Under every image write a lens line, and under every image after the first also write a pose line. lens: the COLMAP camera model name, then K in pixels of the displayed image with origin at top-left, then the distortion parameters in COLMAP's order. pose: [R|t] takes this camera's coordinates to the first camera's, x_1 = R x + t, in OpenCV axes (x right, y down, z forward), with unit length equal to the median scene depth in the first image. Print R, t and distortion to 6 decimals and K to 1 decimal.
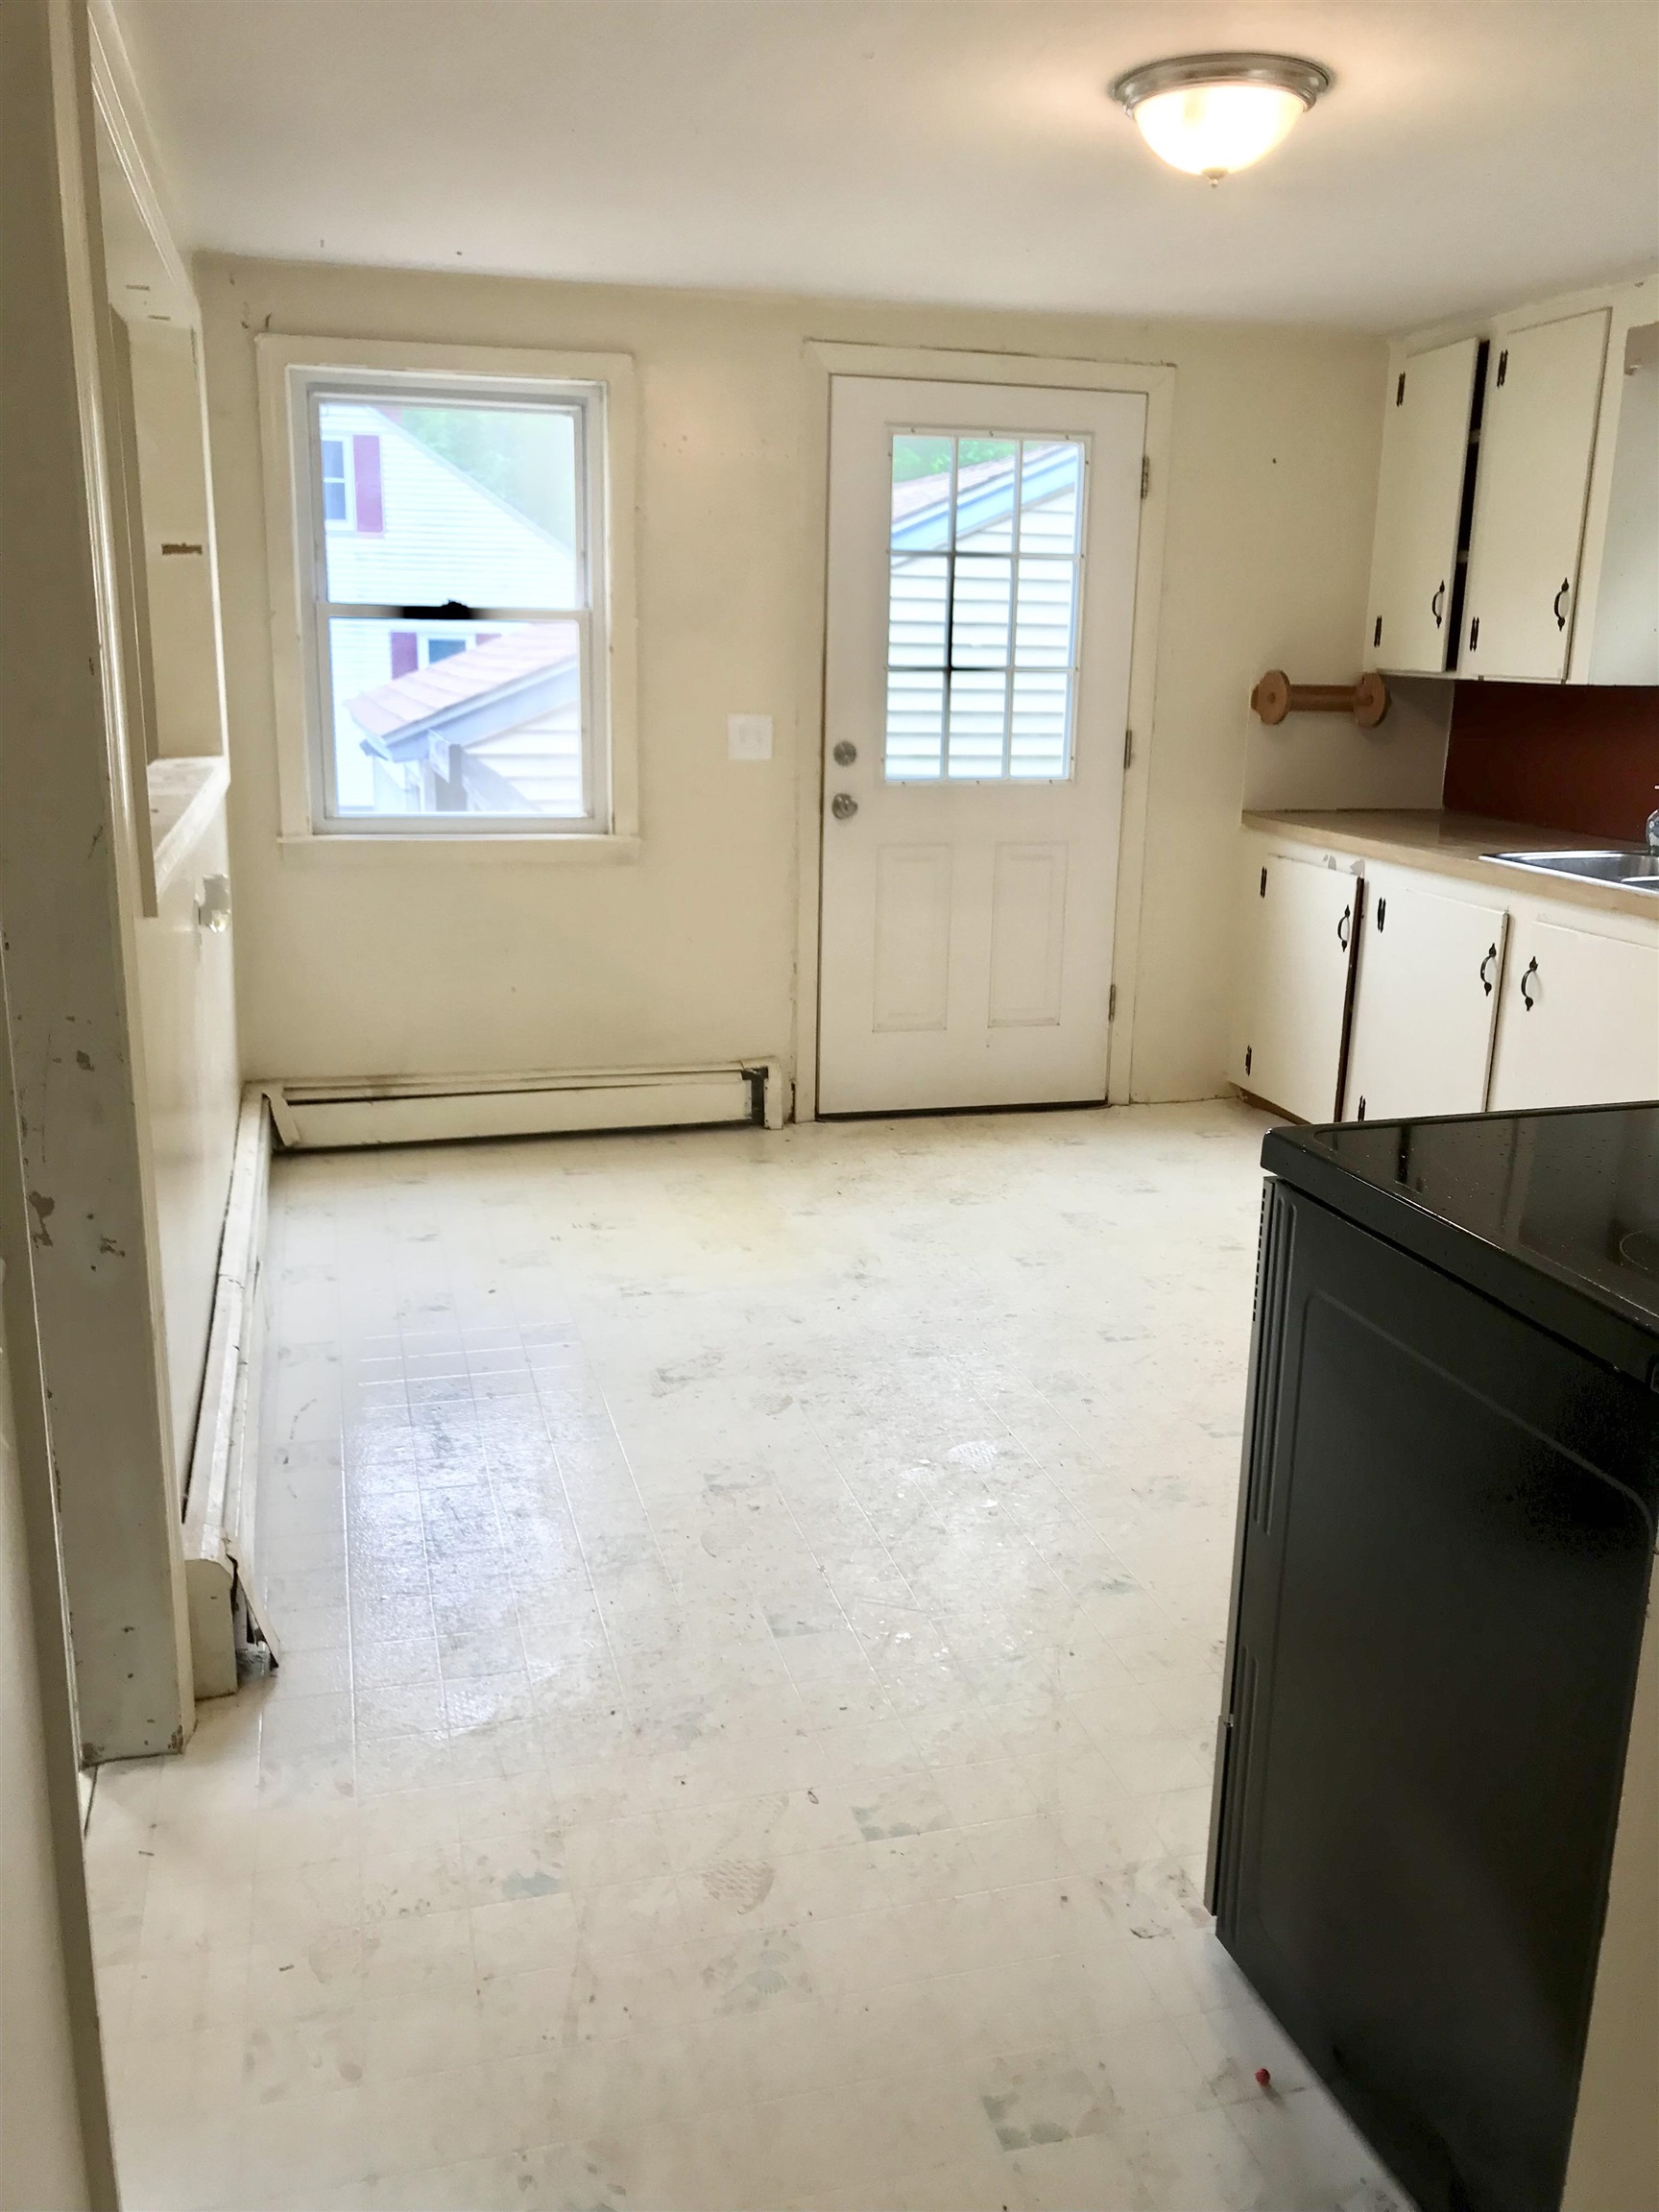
lens RADIAL K [[1790.8, 0, 829.5], [0, 1790.8, 1106.0], [0, 0, 1]] dist [0.007945, -0.000002]
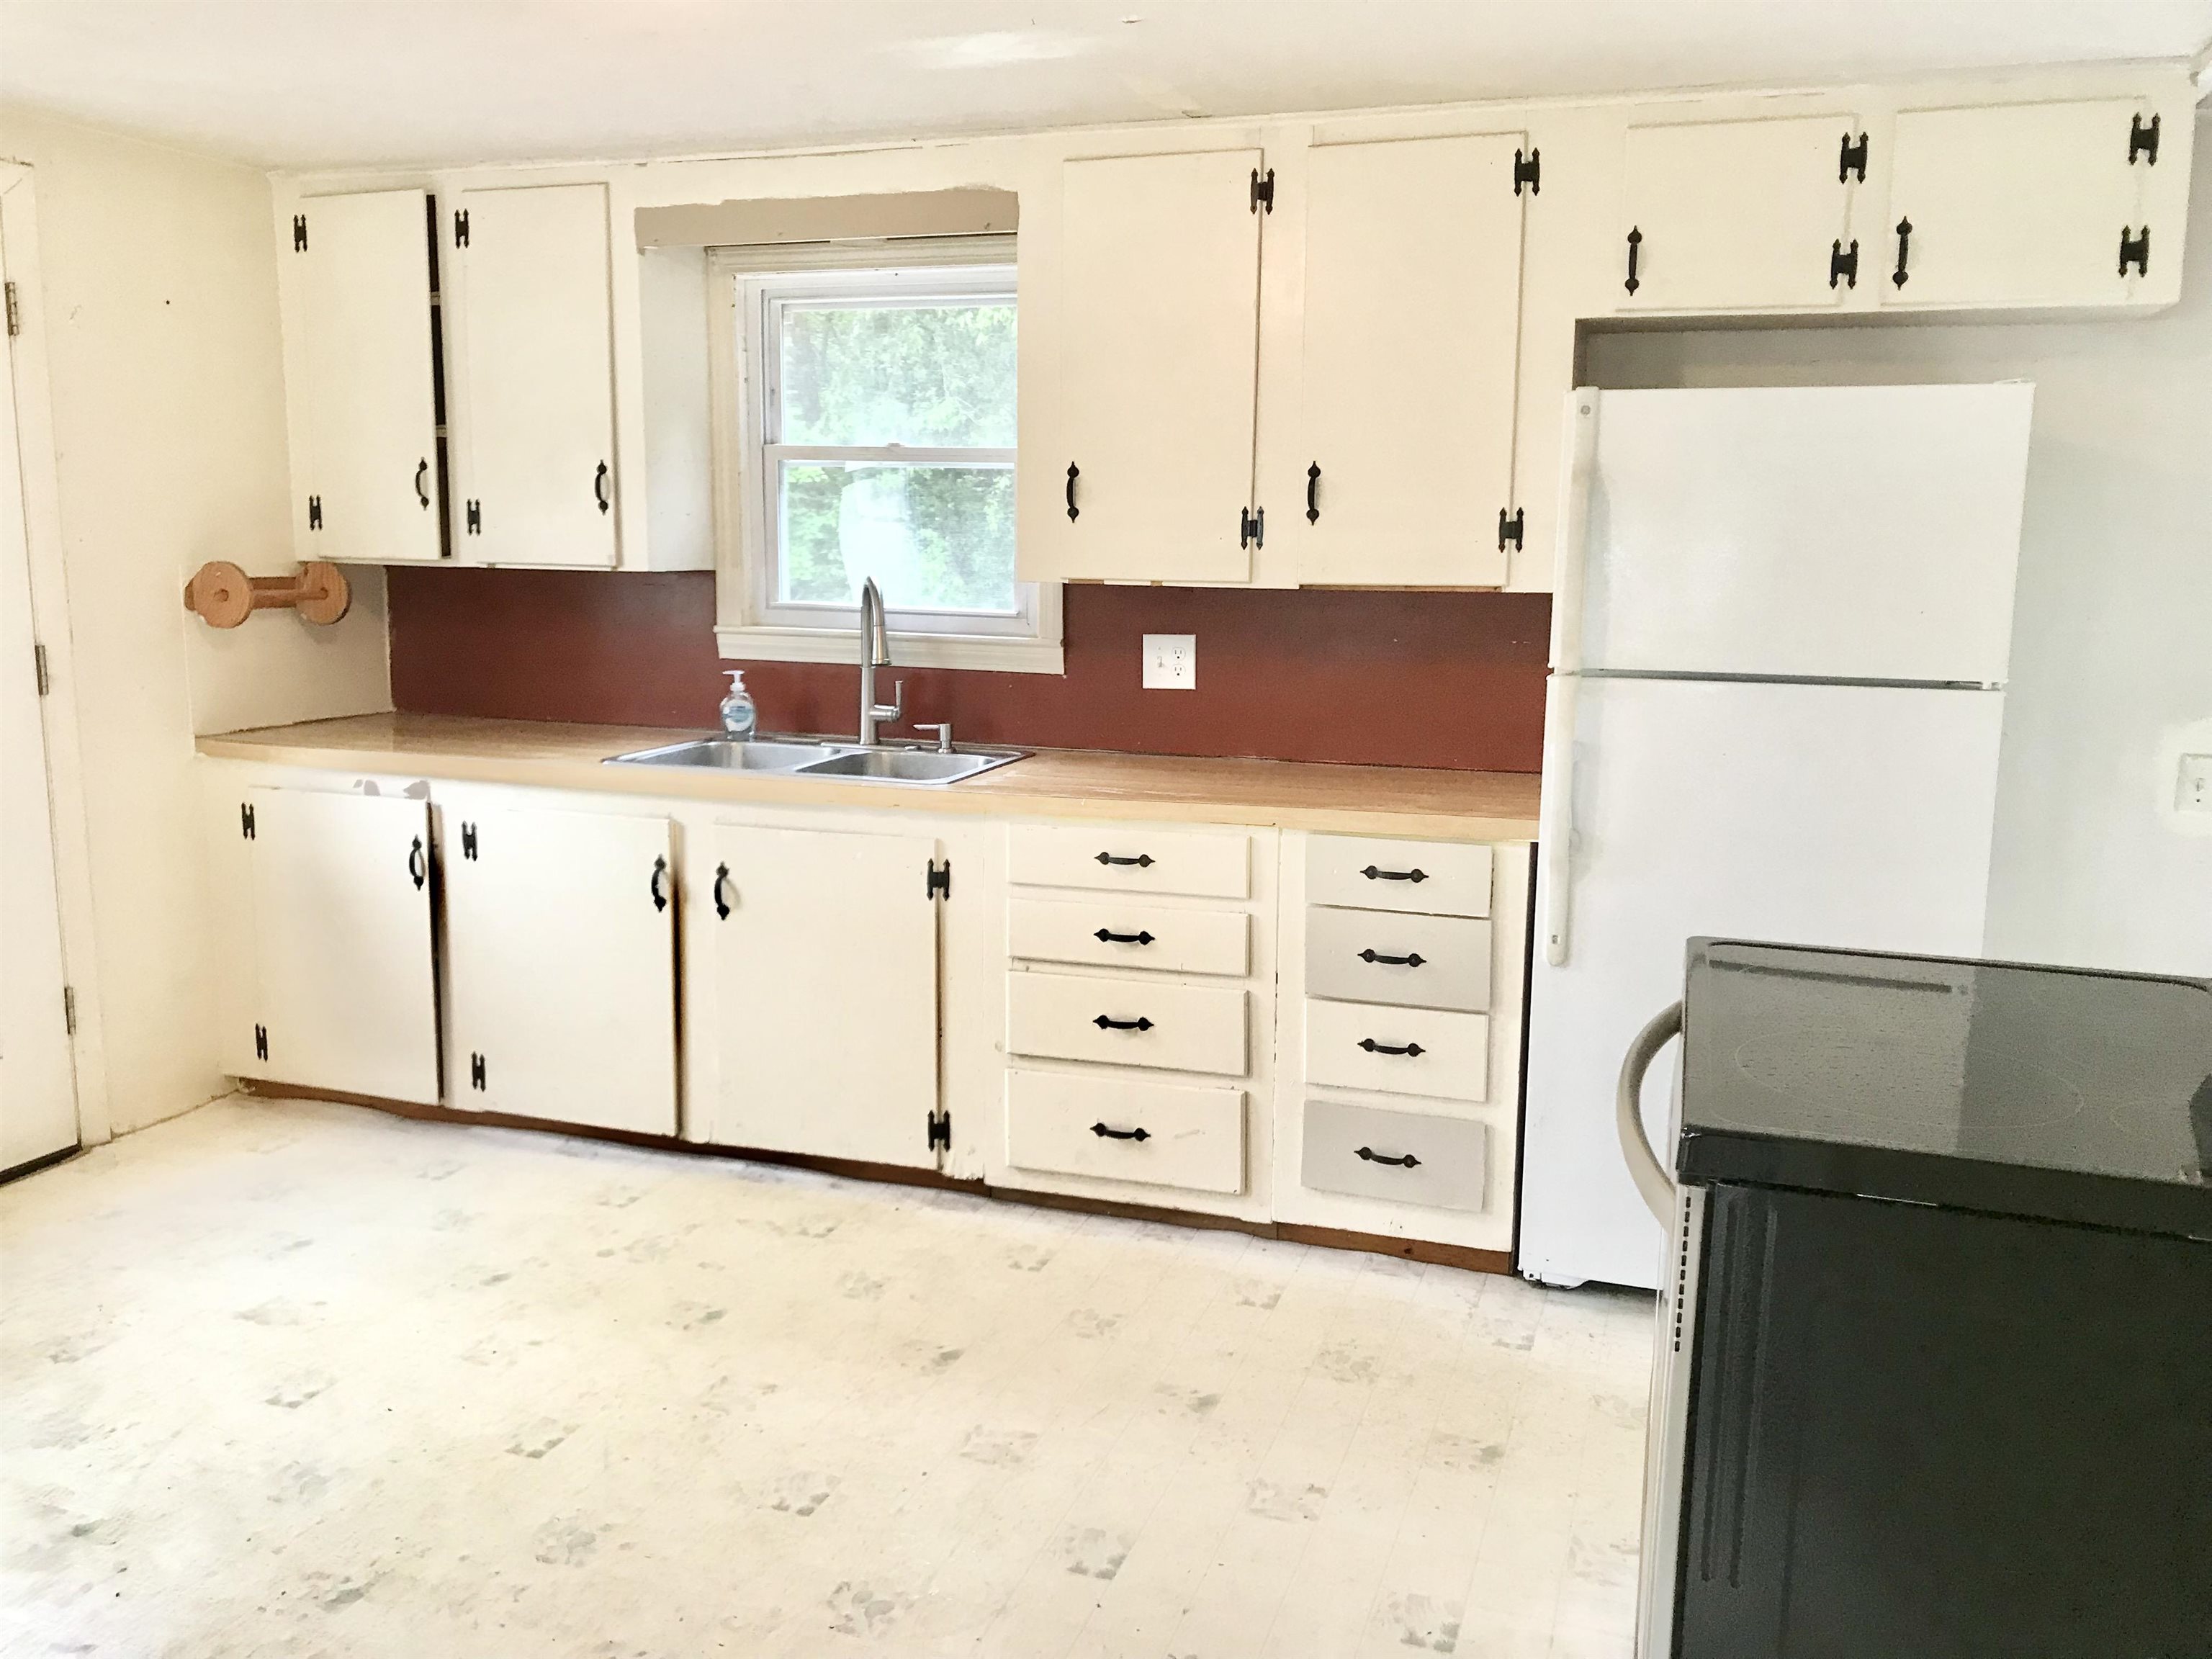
lens RADIAL K [[1790.8, 0, 1106.0], [0, 1790.8, 829.5], [0, 0, 1]] dist [0.007945, -0.000002]
pose [[0.562876, -0.146368, 0.813478, -0.209679], [0.205779, 0.978022, 0.033588, -0.075505], [-0.800516, 0.148491, 0.580625, 0.250382]]
